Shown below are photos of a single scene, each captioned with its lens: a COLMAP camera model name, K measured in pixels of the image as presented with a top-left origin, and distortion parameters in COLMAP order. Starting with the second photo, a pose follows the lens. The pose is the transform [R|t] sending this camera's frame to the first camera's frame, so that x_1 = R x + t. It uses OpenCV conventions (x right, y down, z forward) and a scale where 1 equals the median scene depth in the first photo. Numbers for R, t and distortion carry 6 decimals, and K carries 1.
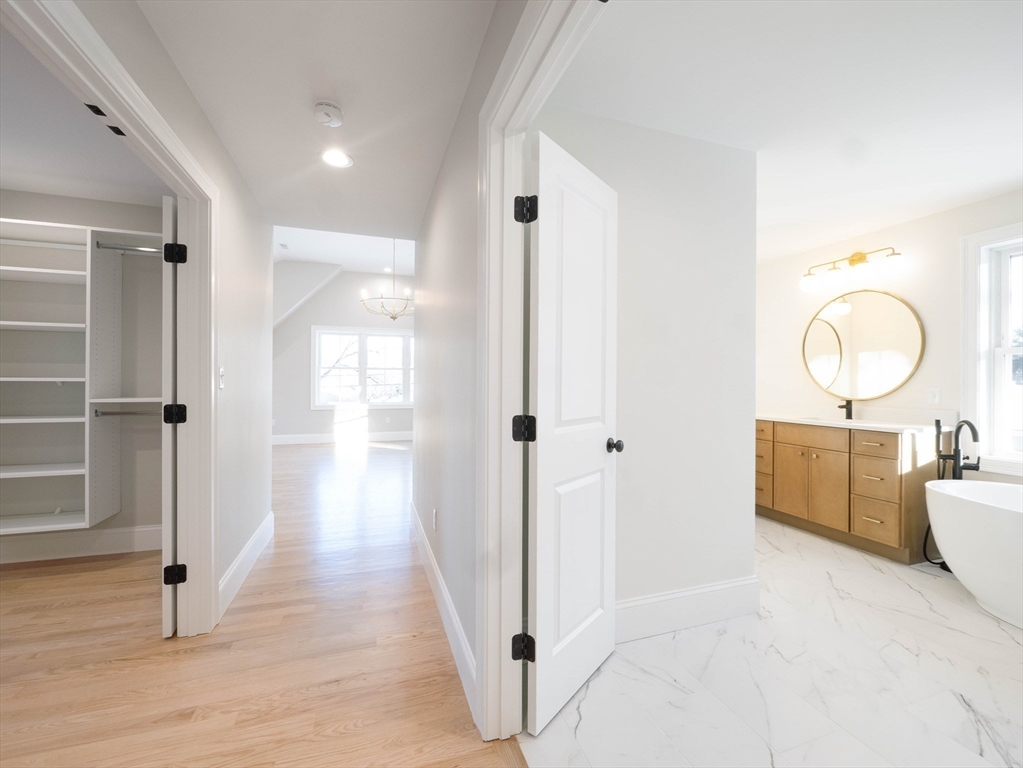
lens RADIAL K [[427.1, 0, 504.7], [0, 427.1, 379.4], [0, 0, 1]] dist [0.000546, -0.000467]
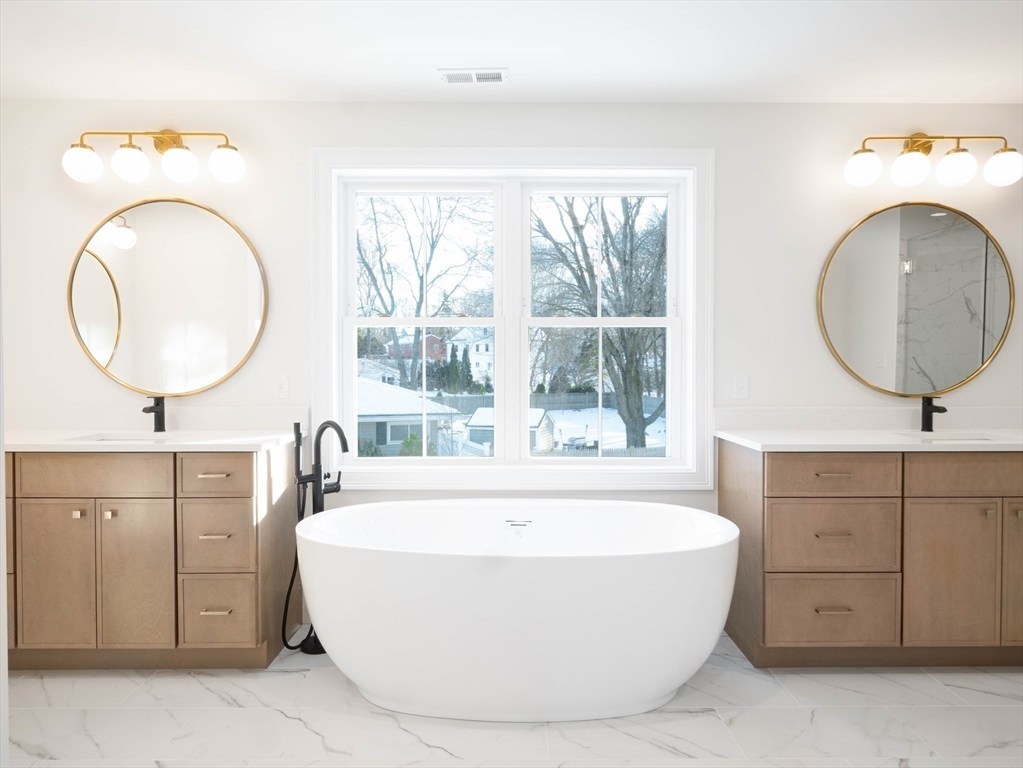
lens RADIAL K [[633.2, 0, 510.7], [0, 633.2, 382.2], [0, 0, 1]] dist [-0.004204, -0.002717]
pose [[0.291392, -0.026290, 0.956242, 0.187403], [-0.003845, 0.999582, 0.028654, 0.005576], [-0.956596, -0.012026, 0.291169, 0.379592]]
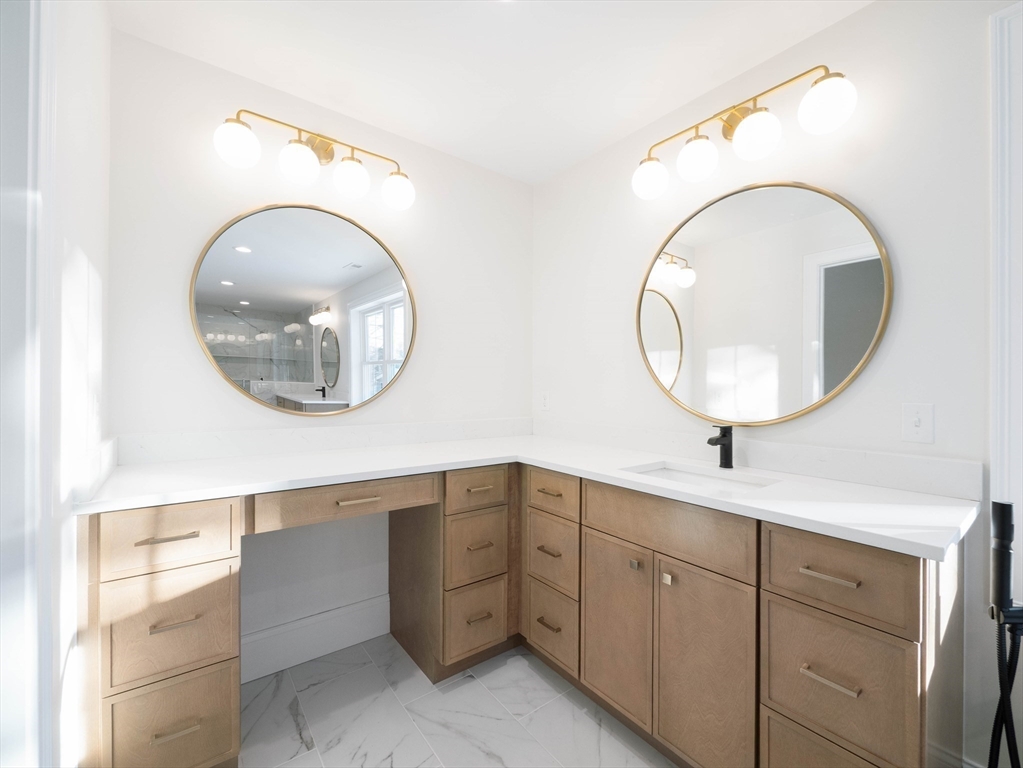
lens RADIAL K [[427.8, 0, 511.5], [0, 427.8, 384.0], [0, 0, 1]] dist [-0.001888, -0.000277]
pose [[0.940308, 0.004410, 0.340297, 0.497299], [-0.003157, 0.999986, -0.004236, 0.007663], [-0.340311, 0.002909, 0.940308, 0.738278]]
